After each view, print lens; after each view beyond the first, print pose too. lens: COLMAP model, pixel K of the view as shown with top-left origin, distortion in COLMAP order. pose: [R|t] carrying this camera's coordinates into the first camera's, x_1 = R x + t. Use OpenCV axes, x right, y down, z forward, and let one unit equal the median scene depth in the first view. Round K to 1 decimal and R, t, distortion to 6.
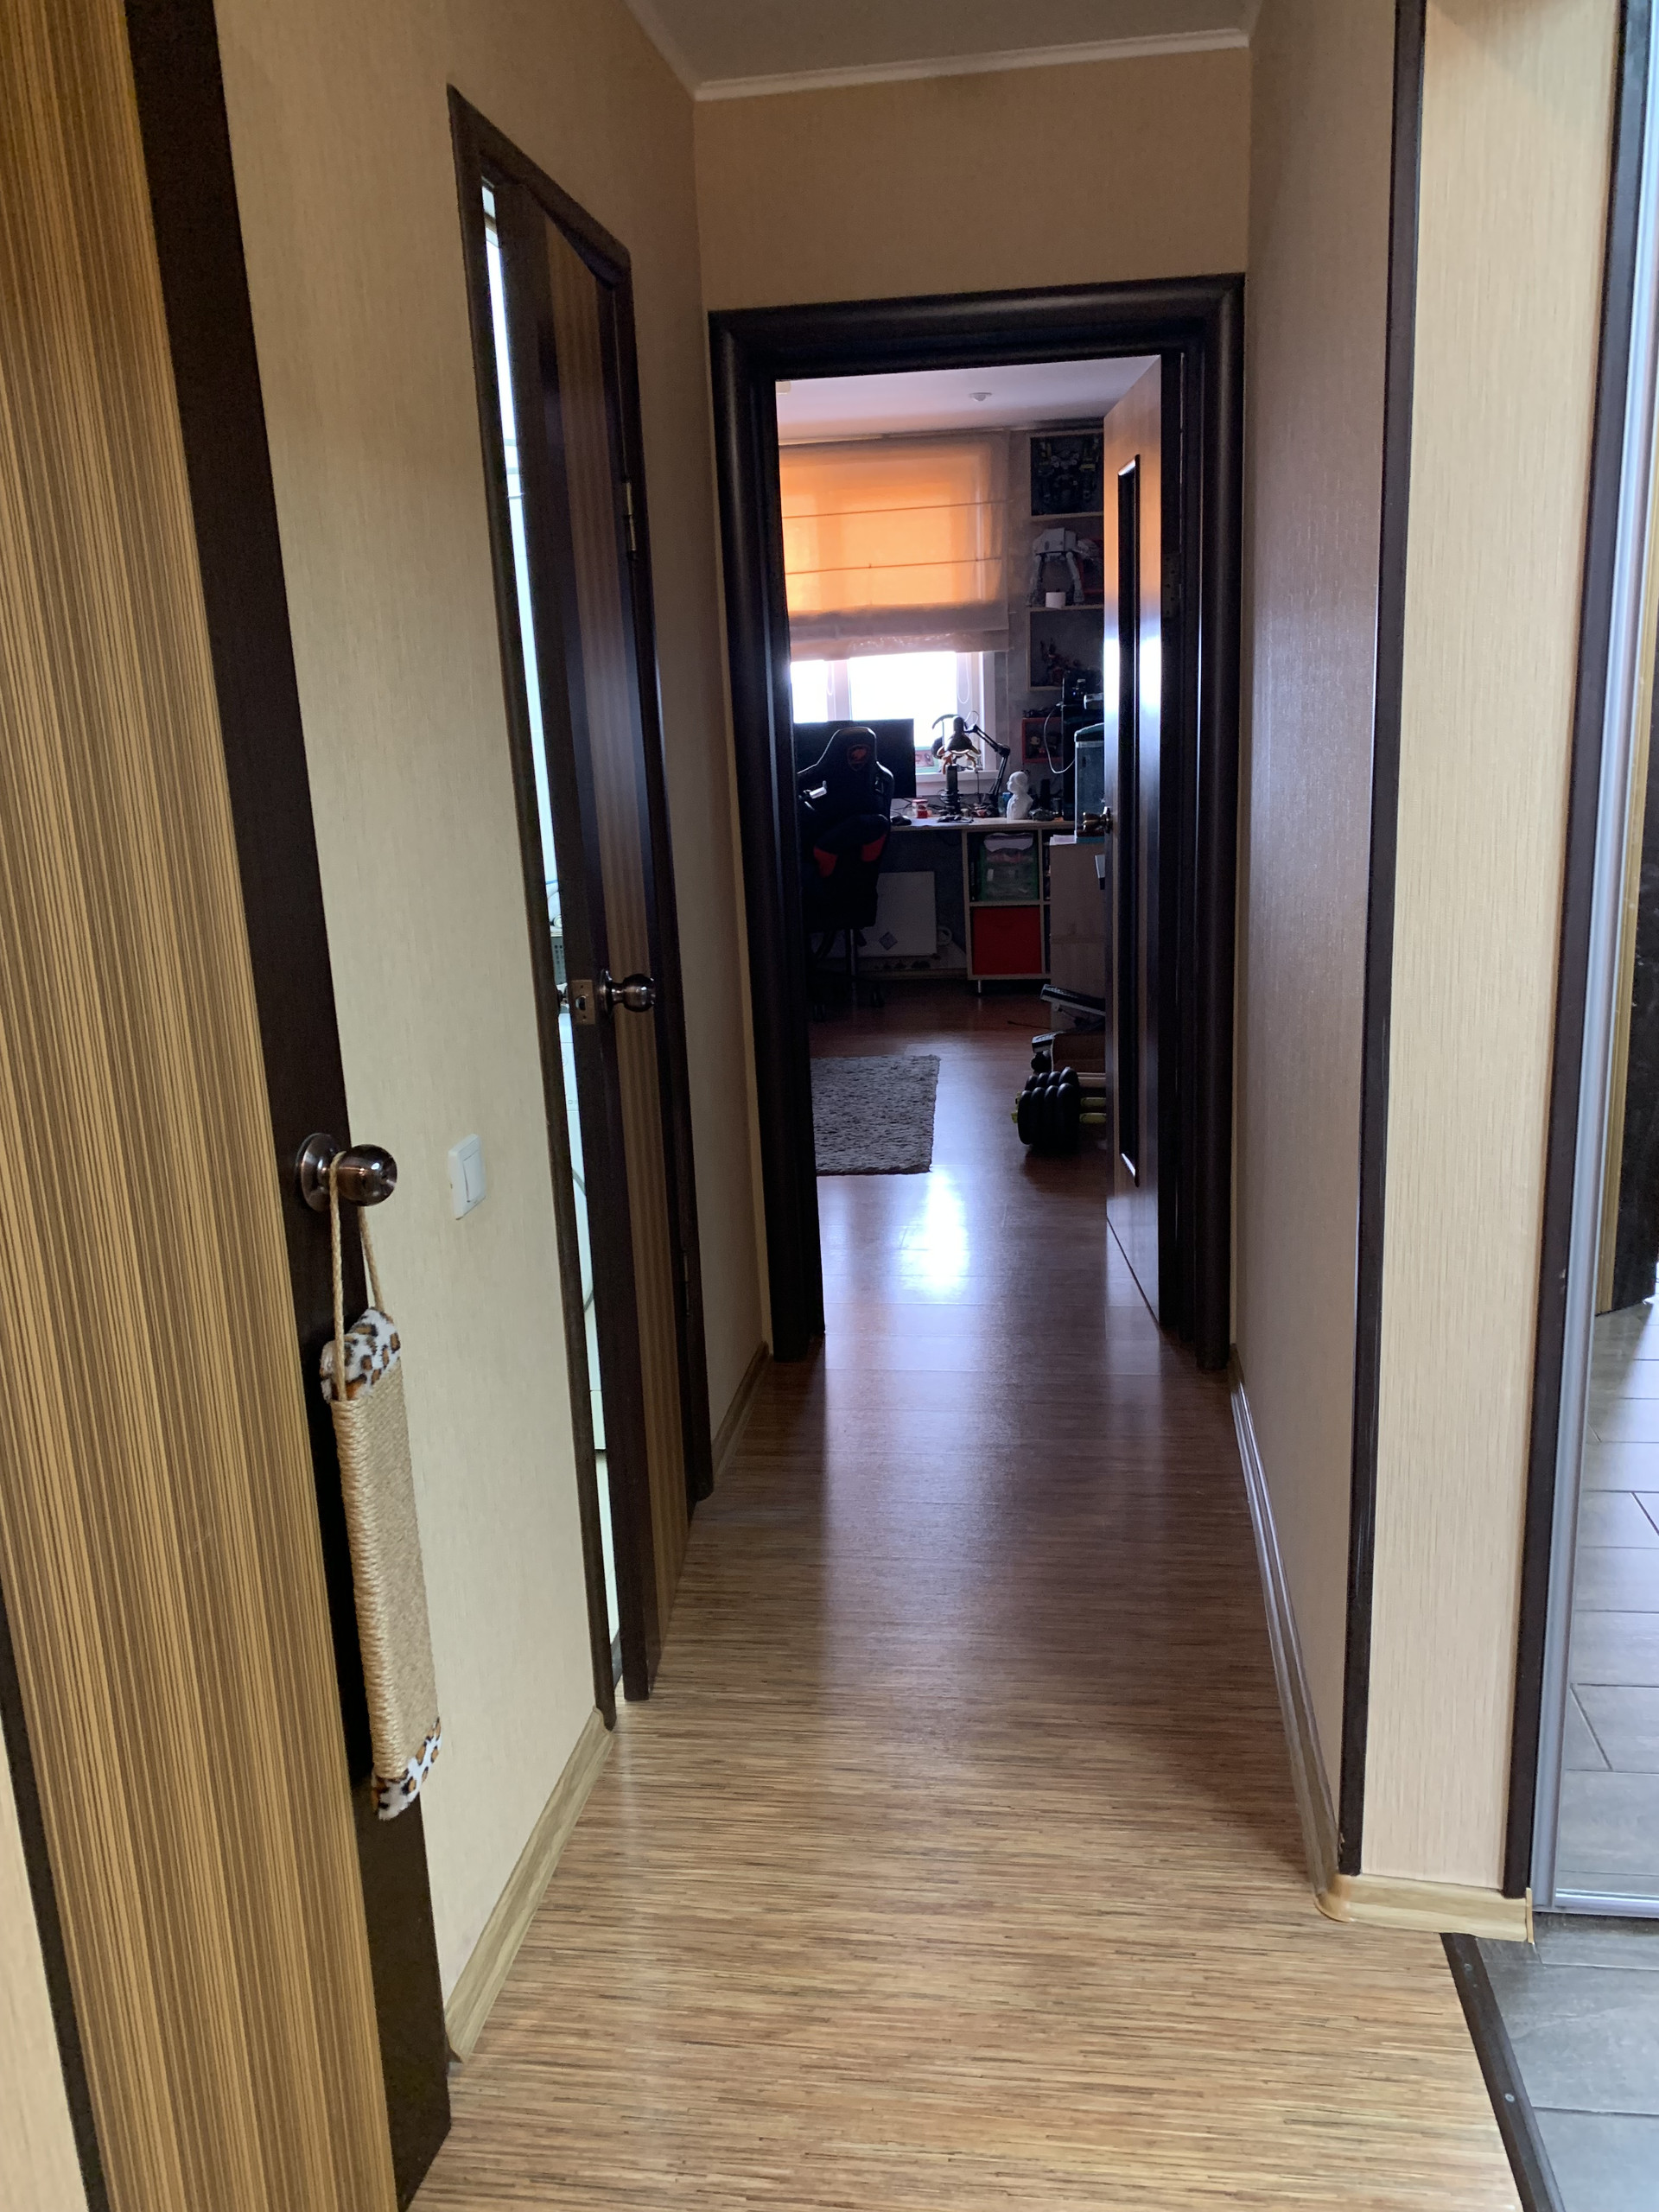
lens RADIAL K [[1693.2, 0, 829.5], [0, 1693.2, 1106.0], [0, 0, 1]] dist [0.041226, -0.001221]
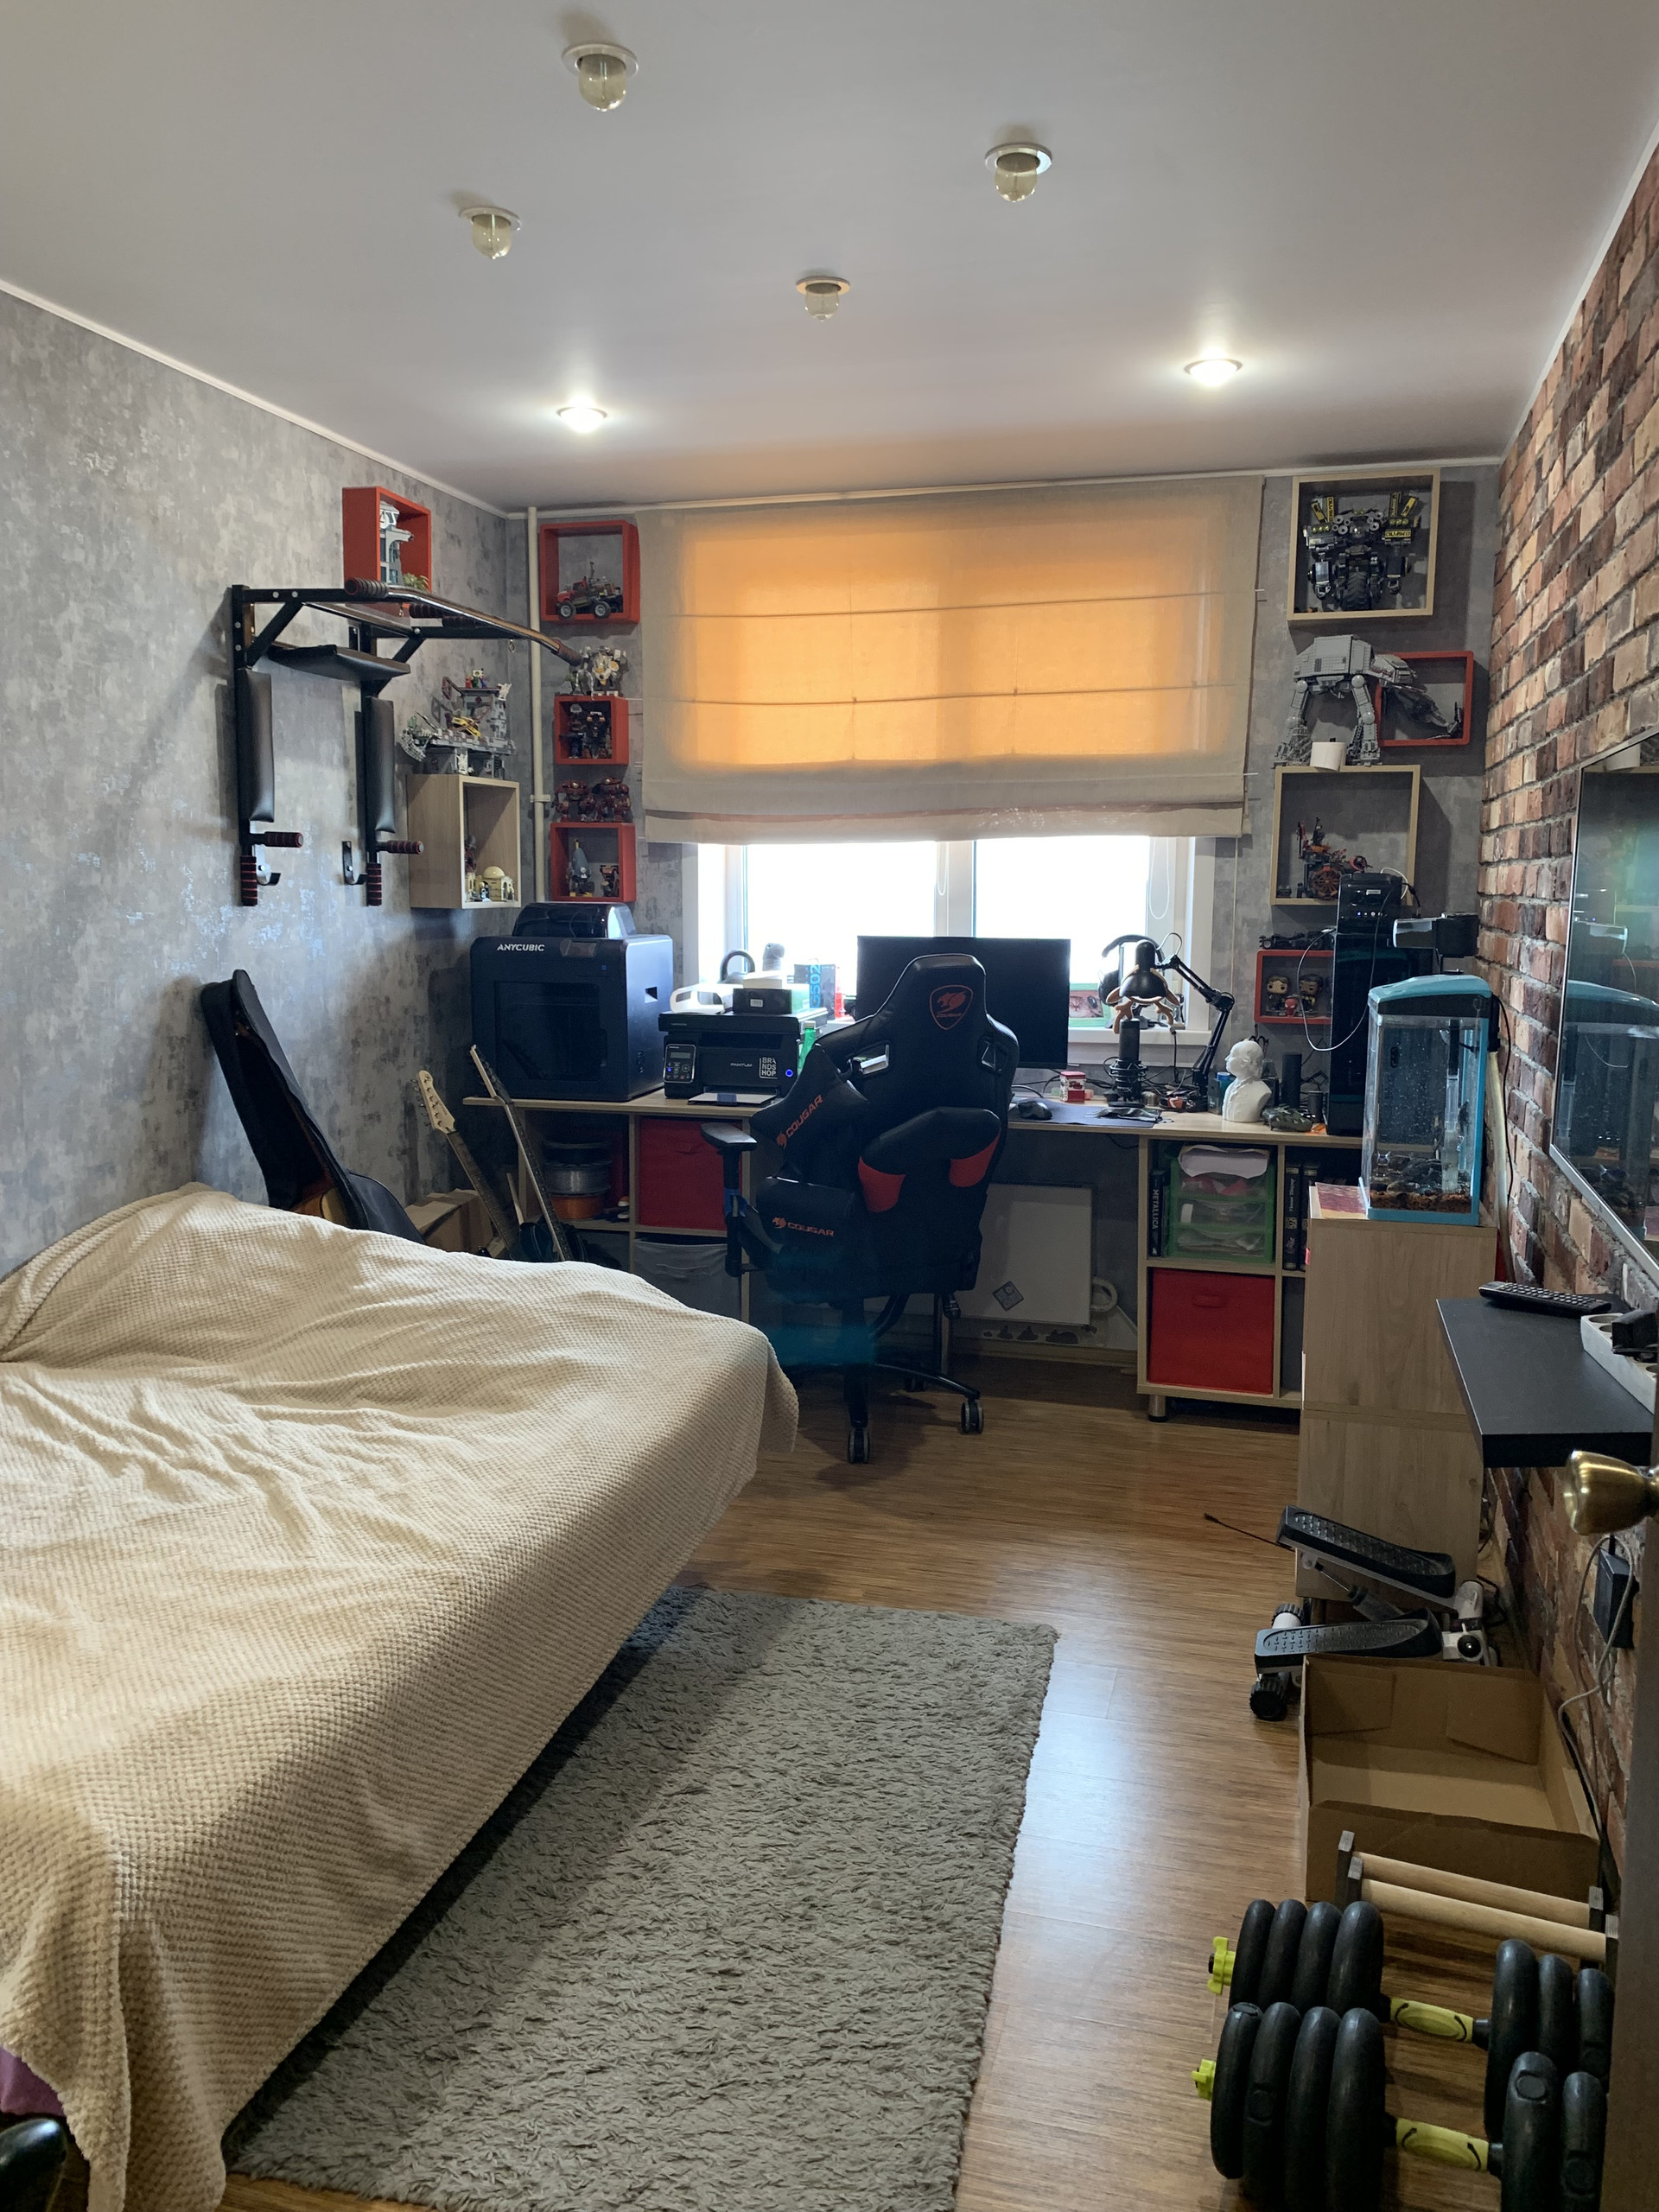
lens RADIAL K [[1679.2, 0, 761.4], [0, 1679.2, 1102.8], [0, 0, 1]] dist [0.011937, -0.001532]
pose [[0.985650, 0.067827, -0.154576, 0.038279], [-0.084868, 0.990690, -0.106448, -0.100647], [0.145917, 0.118039, 0.982230, 0.417755]]
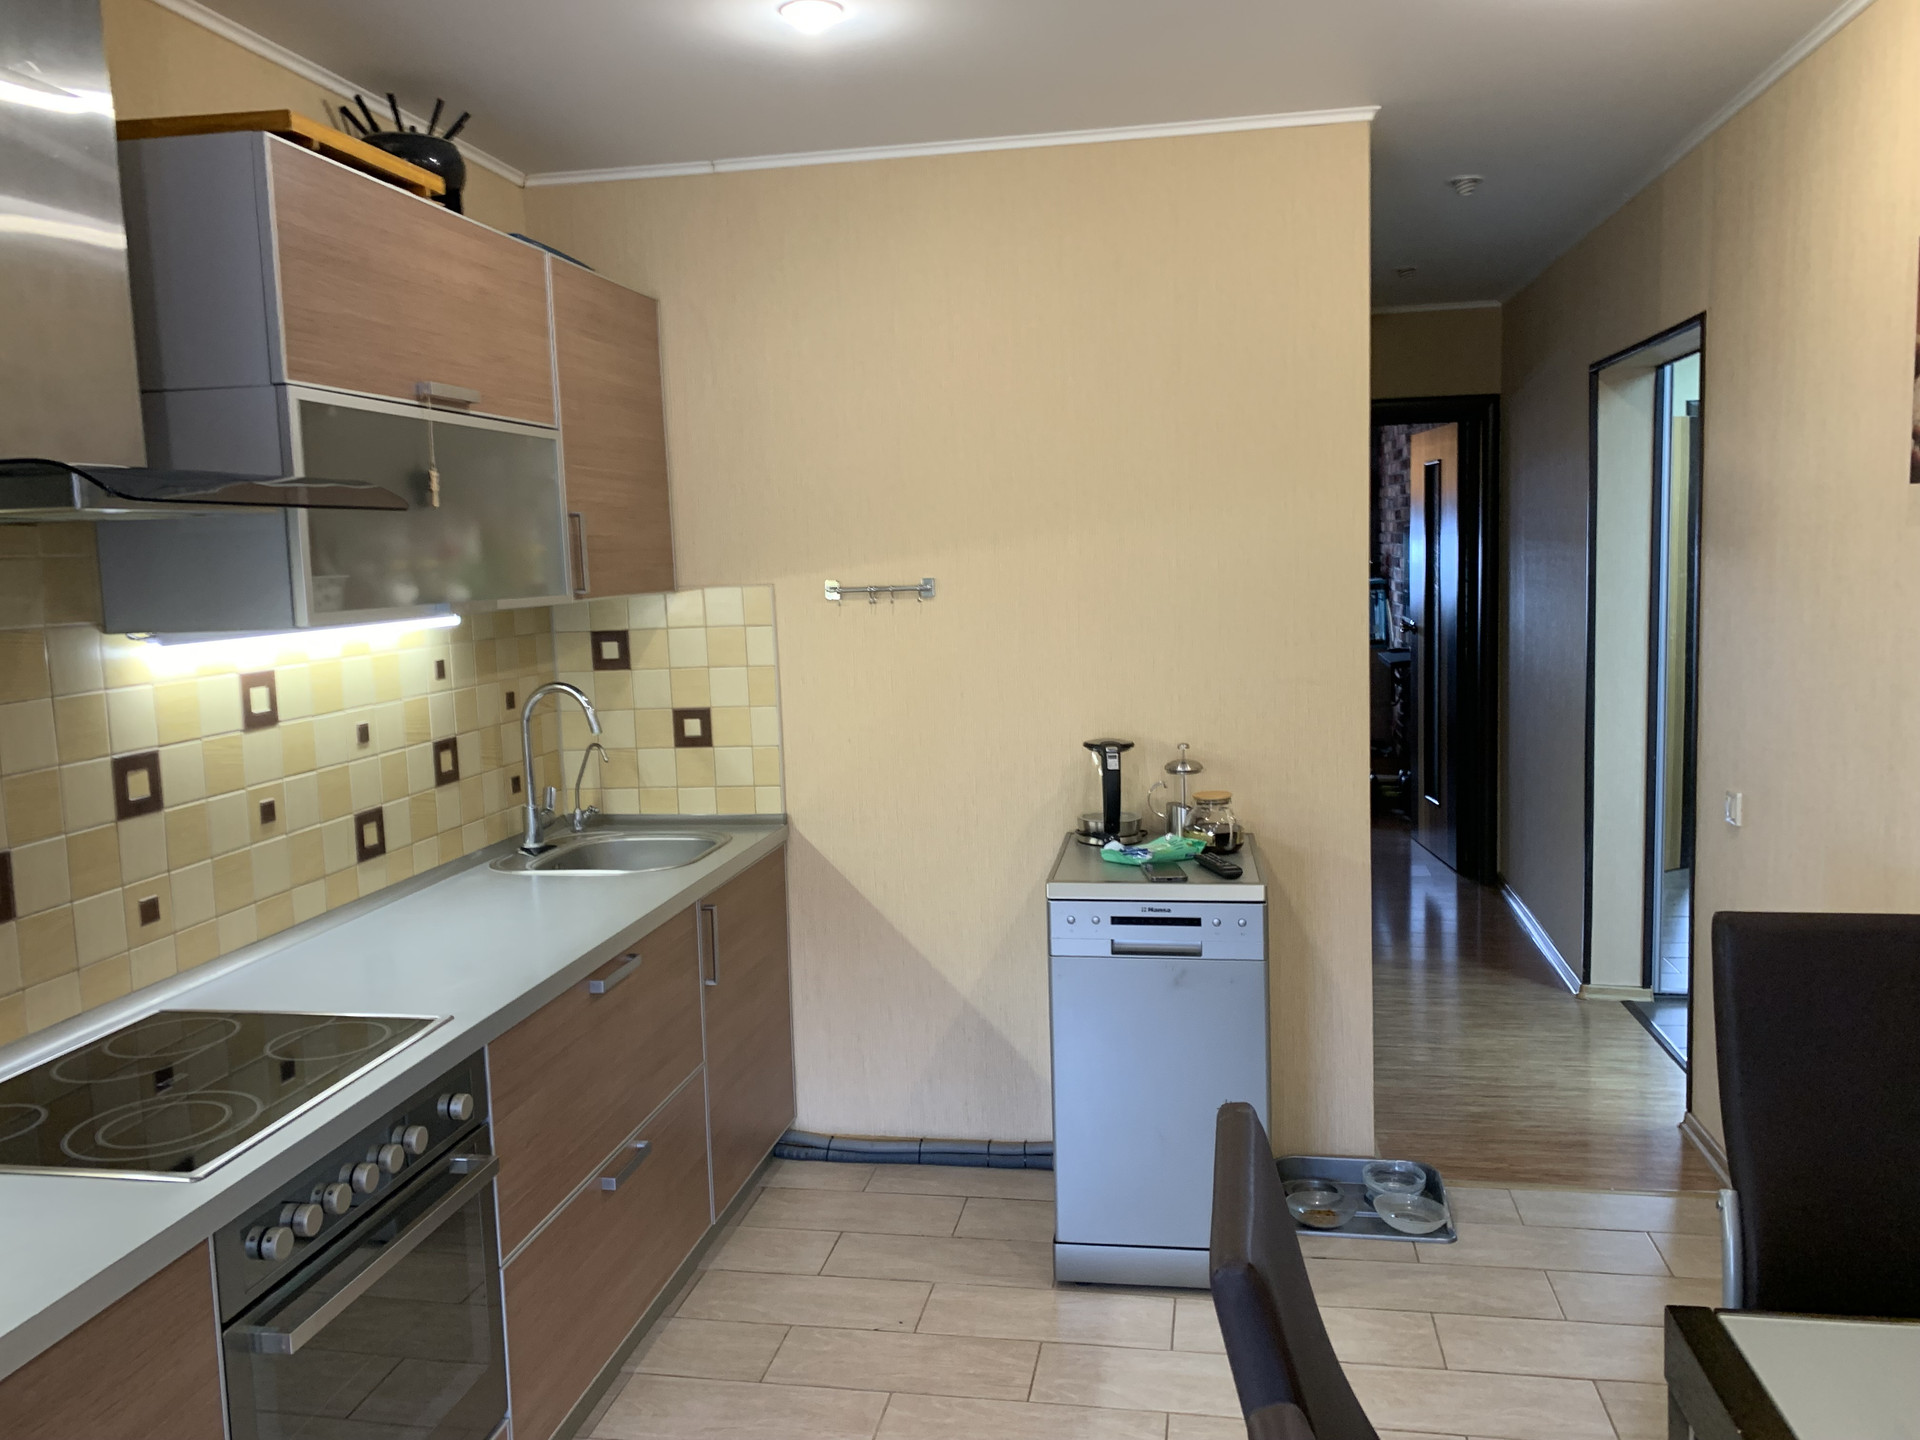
lens RADIAL K [[1469.7, 0, 960.0], [0, 1469.7, 720.0], [0, 0, 1]] dist [0.041226, -0.001221]
pose [[0.999400, 0.012217, -0.032398, -0.168451], [-0.016064, 0.992489, -0.121279, 0.084872], [0.030673, 0.121726, 0.992090, -0.387770]]
